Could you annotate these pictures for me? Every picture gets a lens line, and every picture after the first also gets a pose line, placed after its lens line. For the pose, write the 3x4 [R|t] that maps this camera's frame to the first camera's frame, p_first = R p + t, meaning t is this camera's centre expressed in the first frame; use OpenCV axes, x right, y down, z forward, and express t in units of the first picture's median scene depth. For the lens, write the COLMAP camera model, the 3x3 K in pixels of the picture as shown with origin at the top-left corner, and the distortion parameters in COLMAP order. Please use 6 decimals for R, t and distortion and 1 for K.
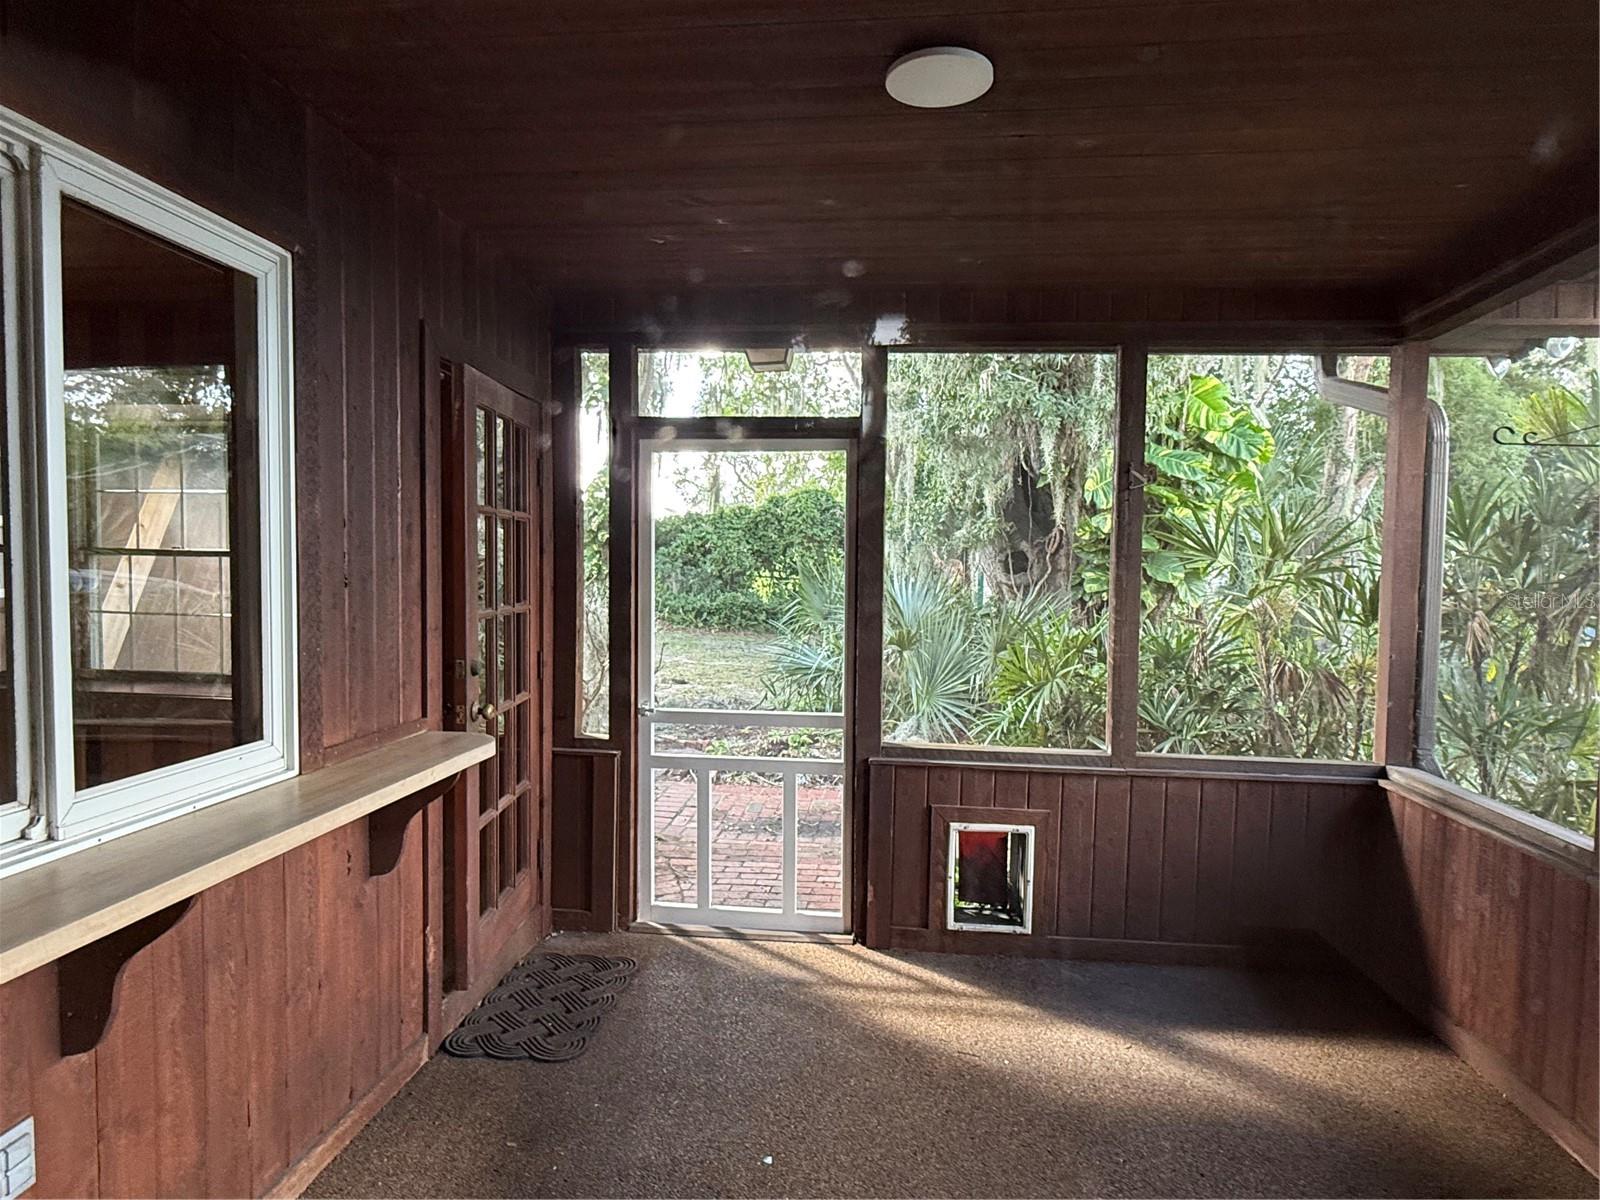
lens RADIAL K [[949.1, 0, 800.0], [0, 949.1, 600.0], [0, 0, 1]] dist [0.009917, -0.000457]
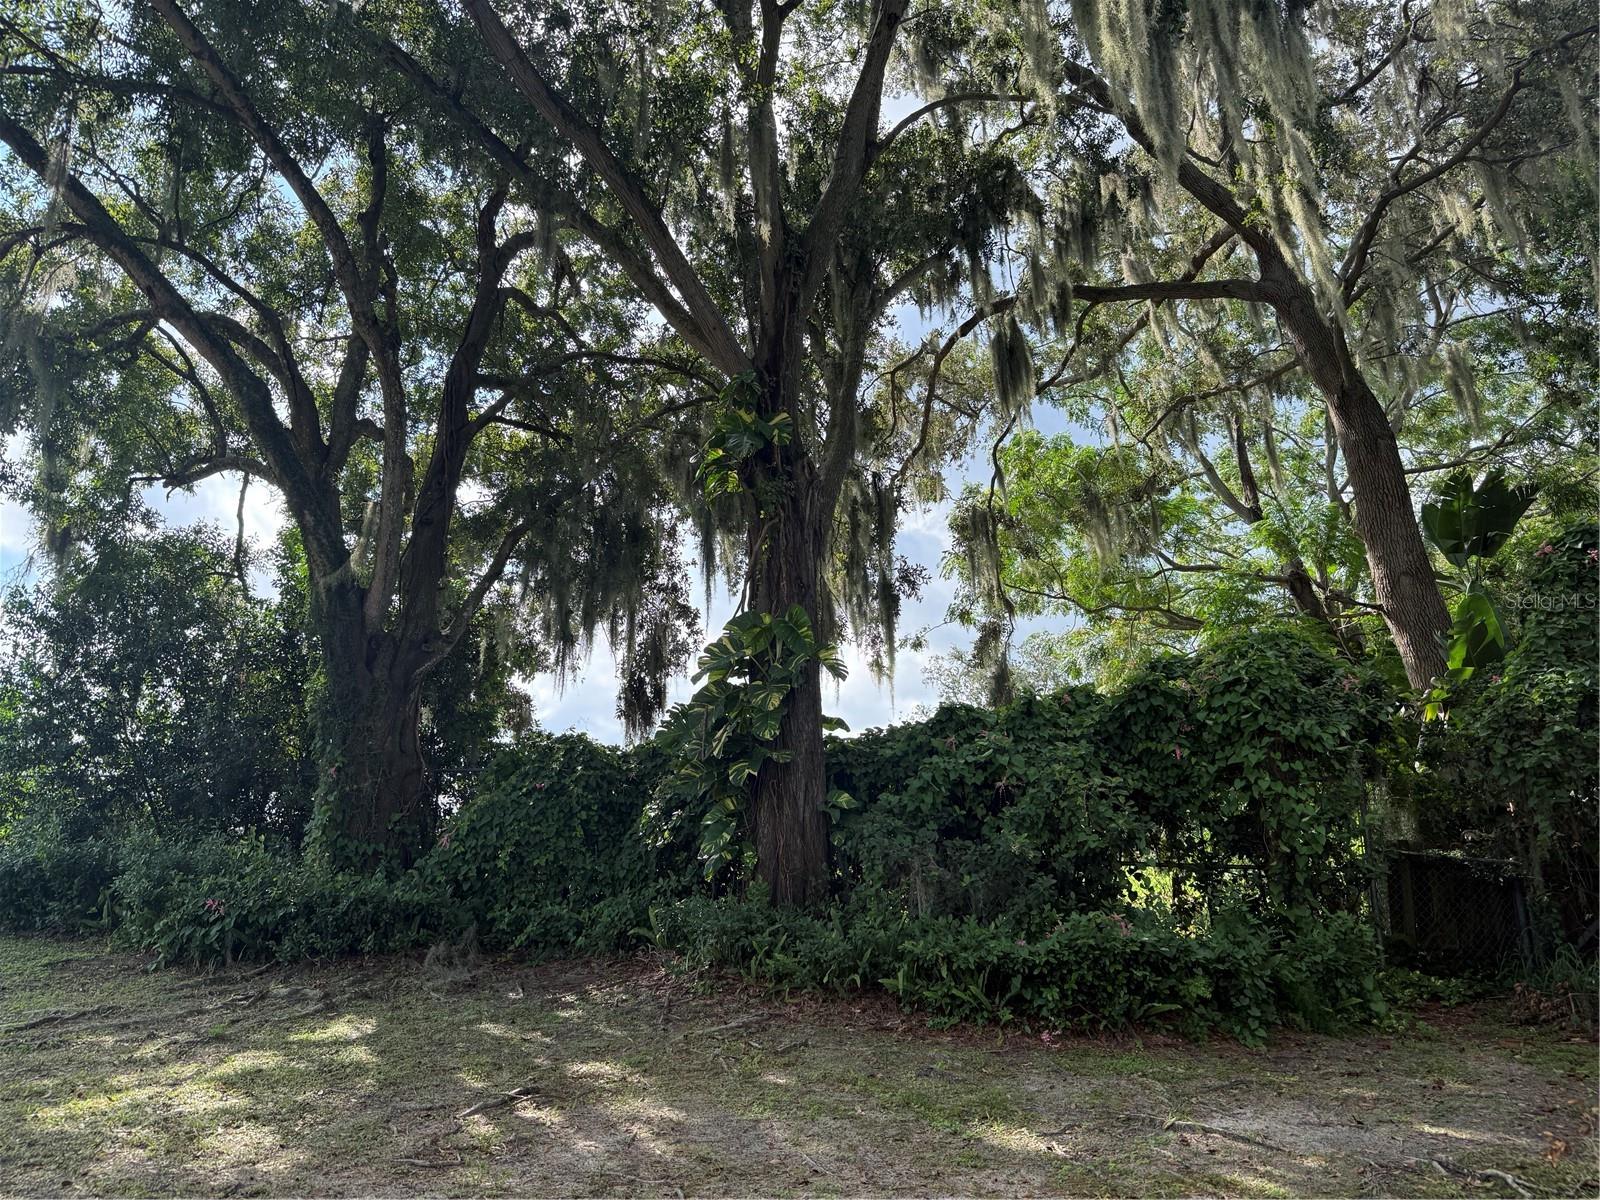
lens RADIAL K [[1153.5, 0, 792.6], [0, 1153.5, 607.4], [0, 0, 1]] dist [-0.005420, -0.003983]
pose [[0.971968, -0.078975, -0.221455, -0.071256], [0.021322, 0.967625, -0.251491, -0.011226], [0.234146, 0.239719, 0.942184, 0.530151]]
